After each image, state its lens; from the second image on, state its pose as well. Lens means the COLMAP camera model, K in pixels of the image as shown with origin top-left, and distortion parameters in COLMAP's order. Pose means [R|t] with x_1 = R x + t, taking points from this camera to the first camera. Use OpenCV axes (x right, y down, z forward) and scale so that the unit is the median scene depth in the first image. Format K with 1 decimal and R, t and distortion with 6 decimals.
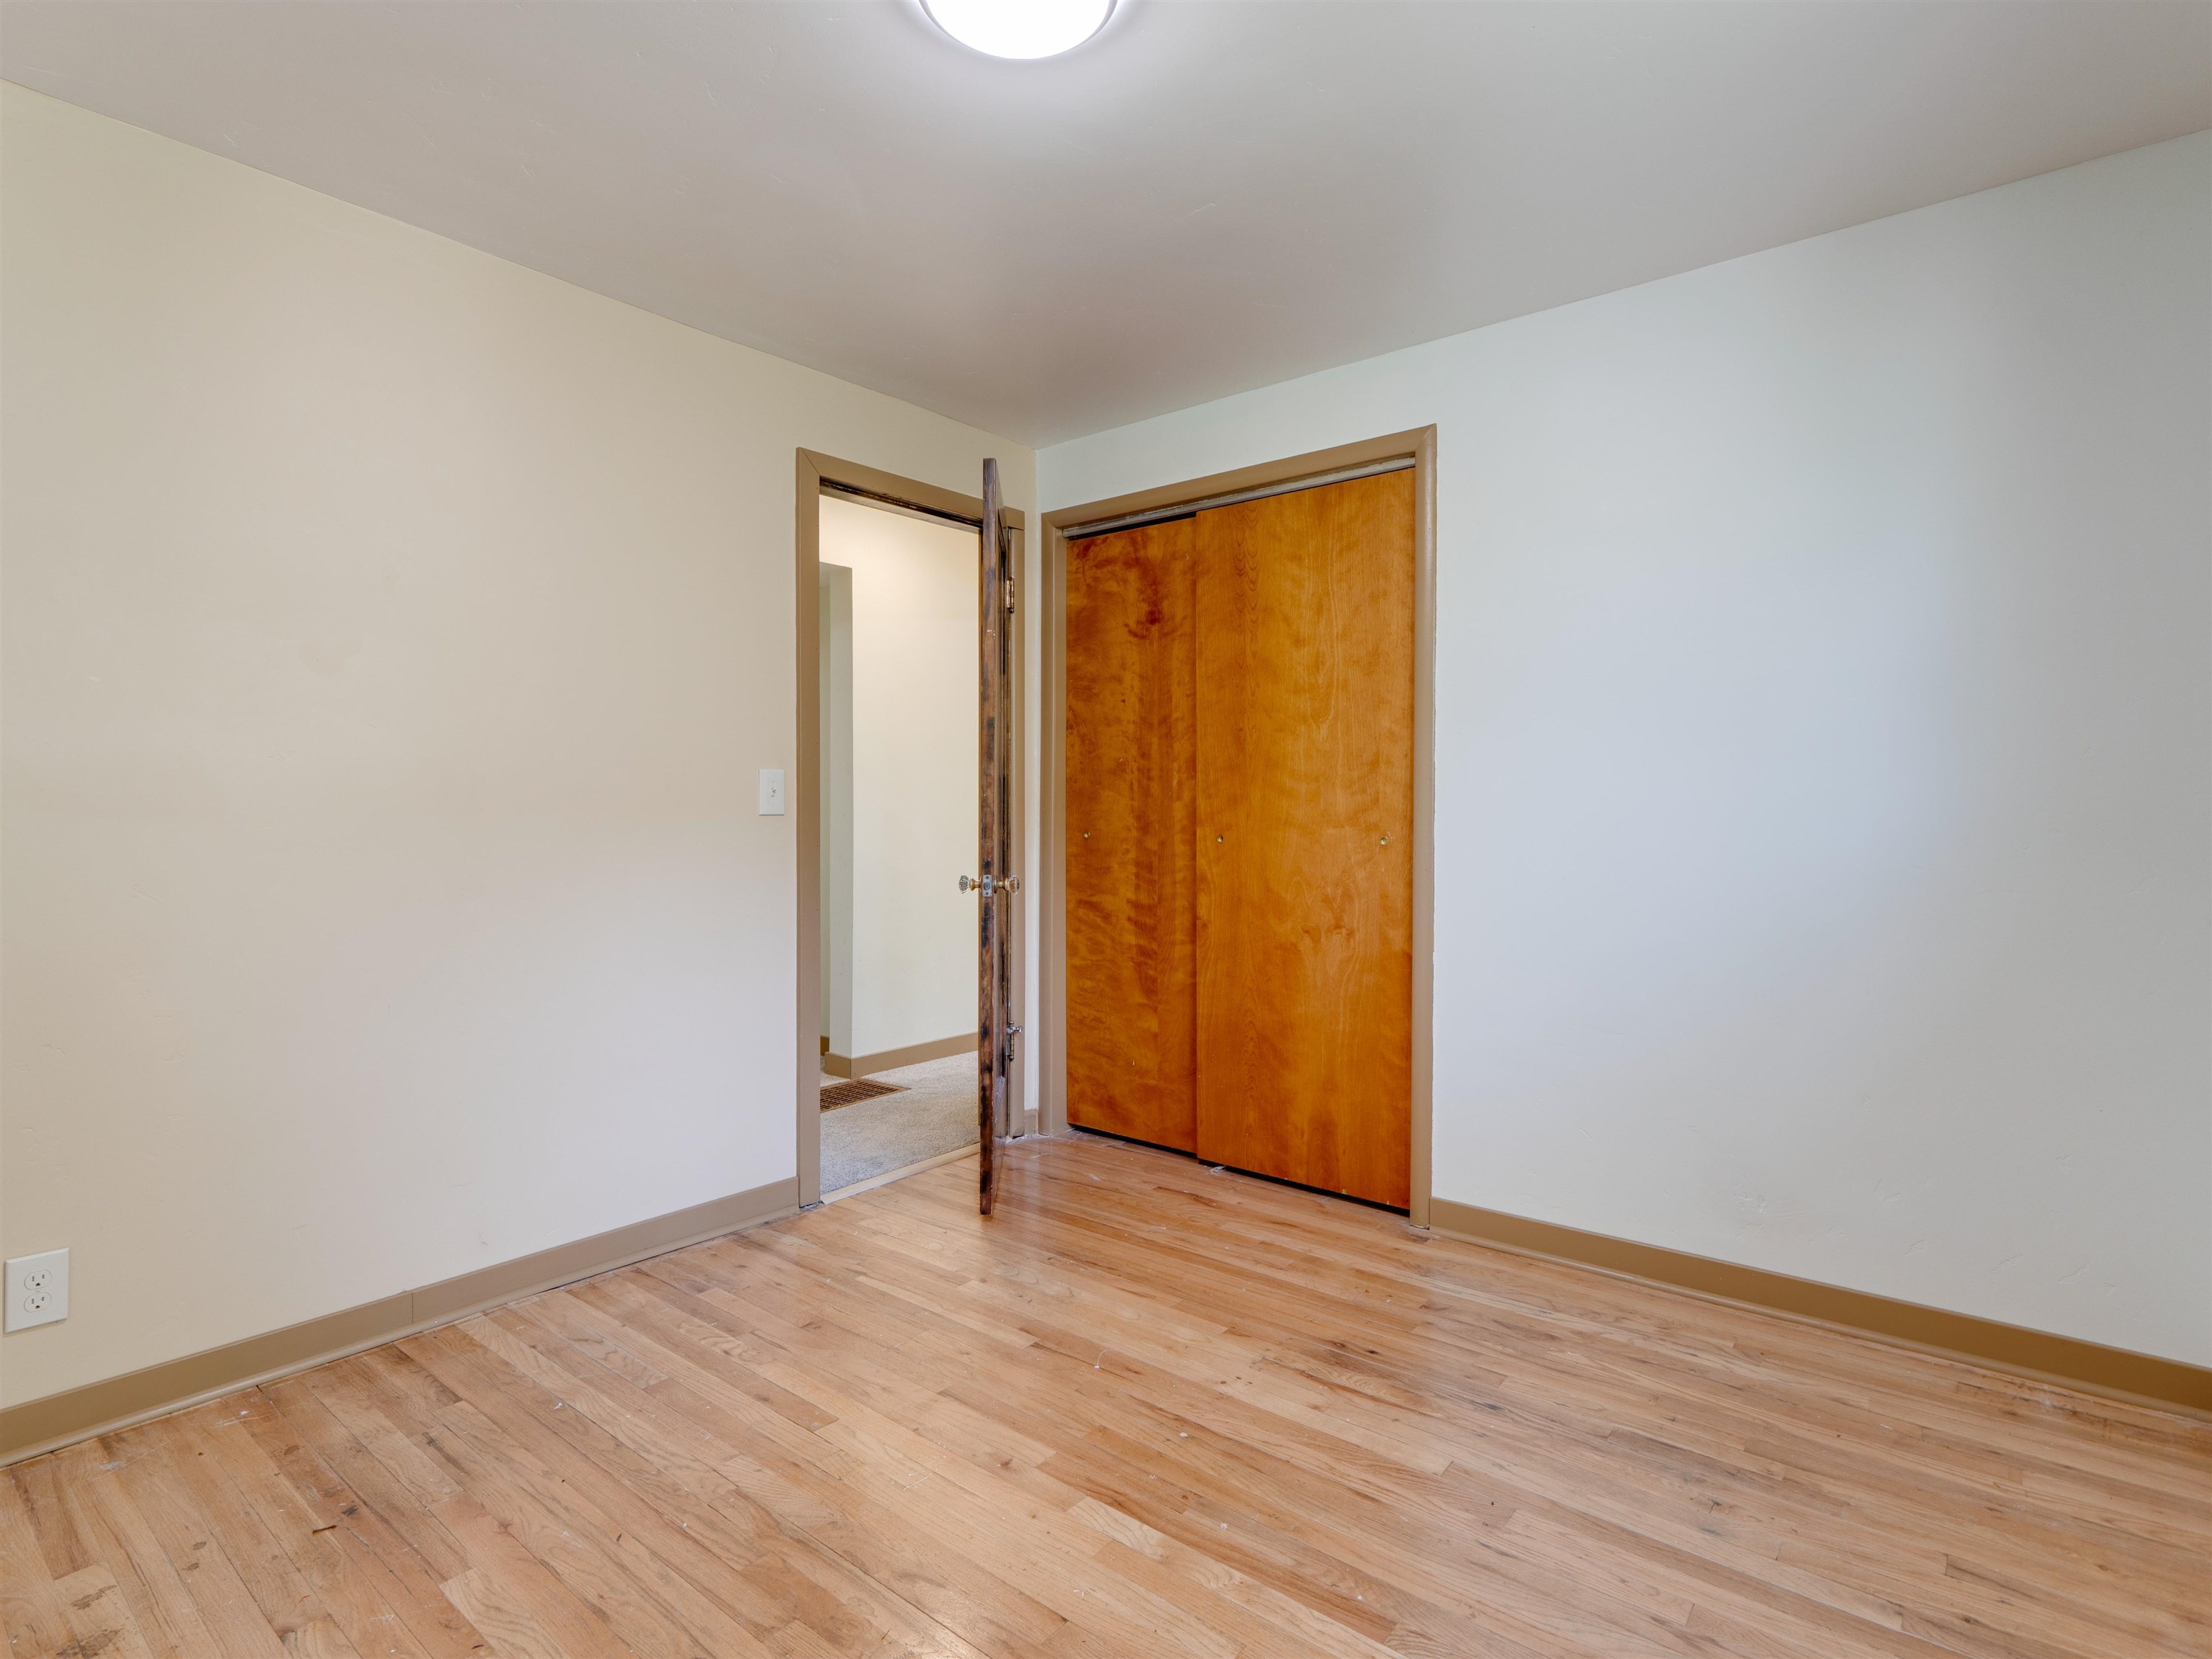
lens RADIAL K [[1108.8, 0, 1113.2], [0, 1108.8, 820.9], [0, 0, 1]] dist [-0.008851, -0.000637]
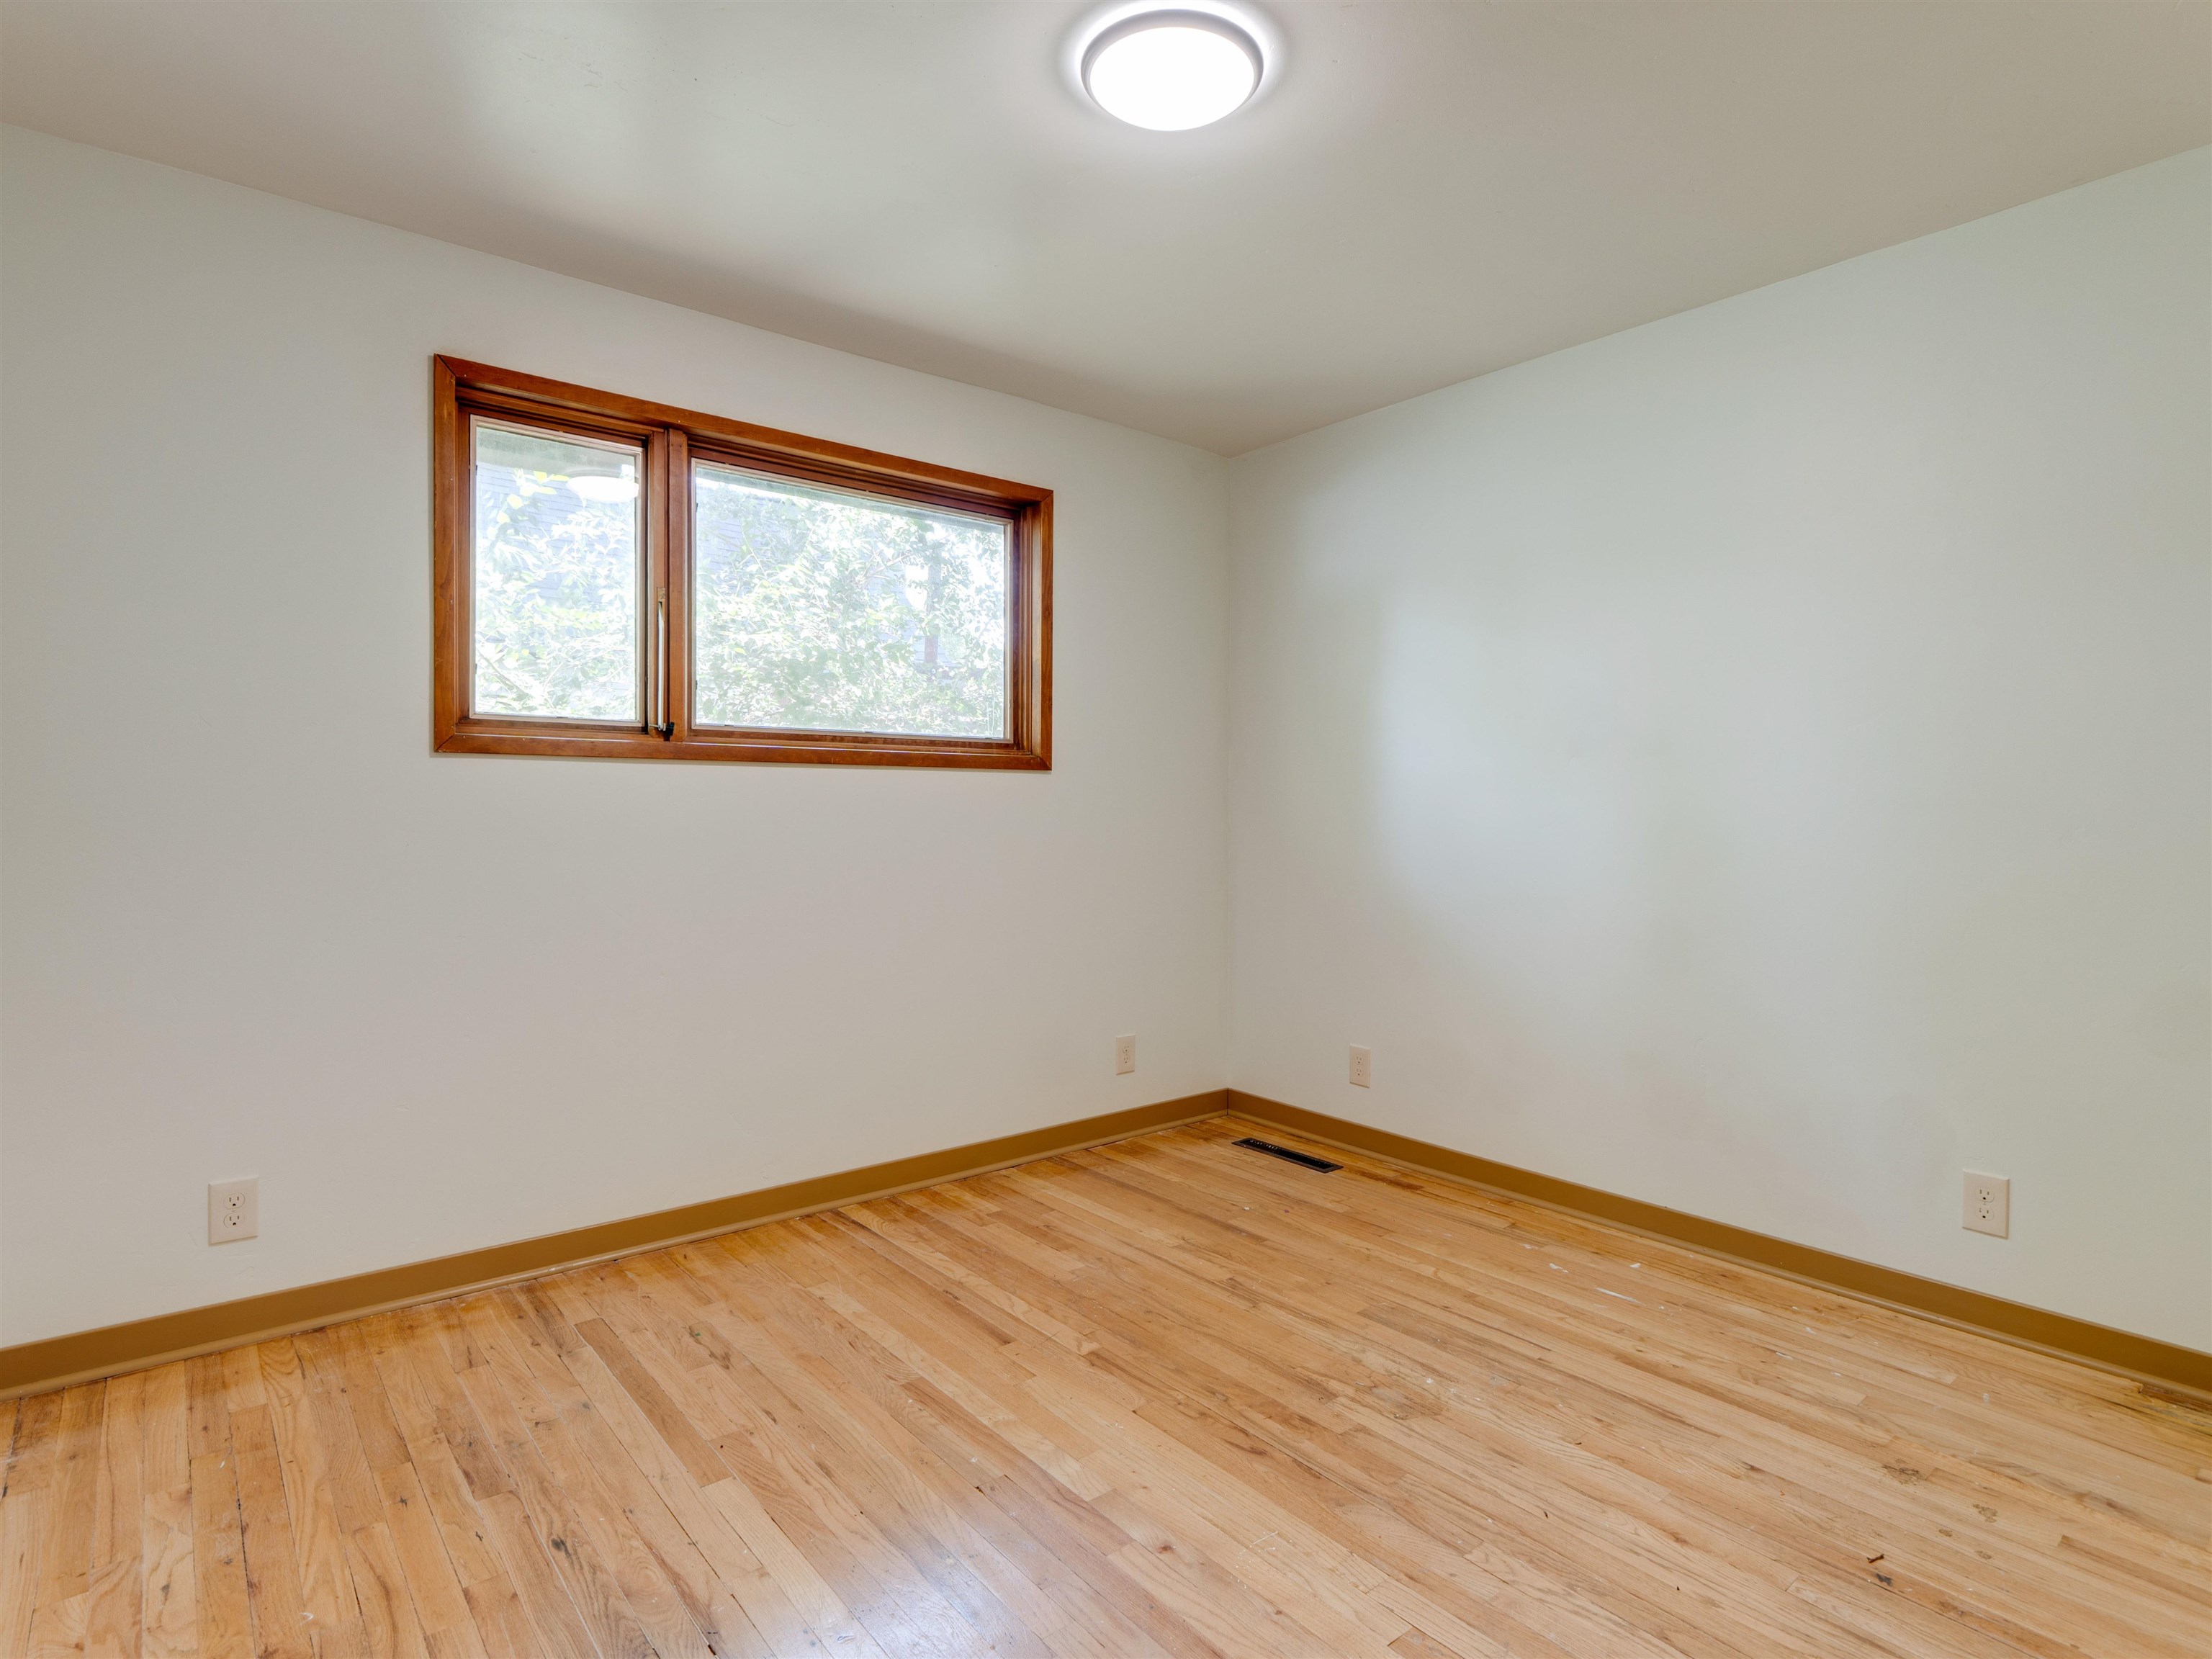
lens RADIAL K [[1036.7, 0, 1090.8], [0, 1036.7, 842.3], [0, 0, 1]] dist [0.000079, -0.000235]
pose [[-0.974510, -0.014288, 0.223886, -0.226087], [-0.003031, 0.998717, 0.050543, -0.024037], [-0.224321, 0.048576, -0.973304, 1.881624]]
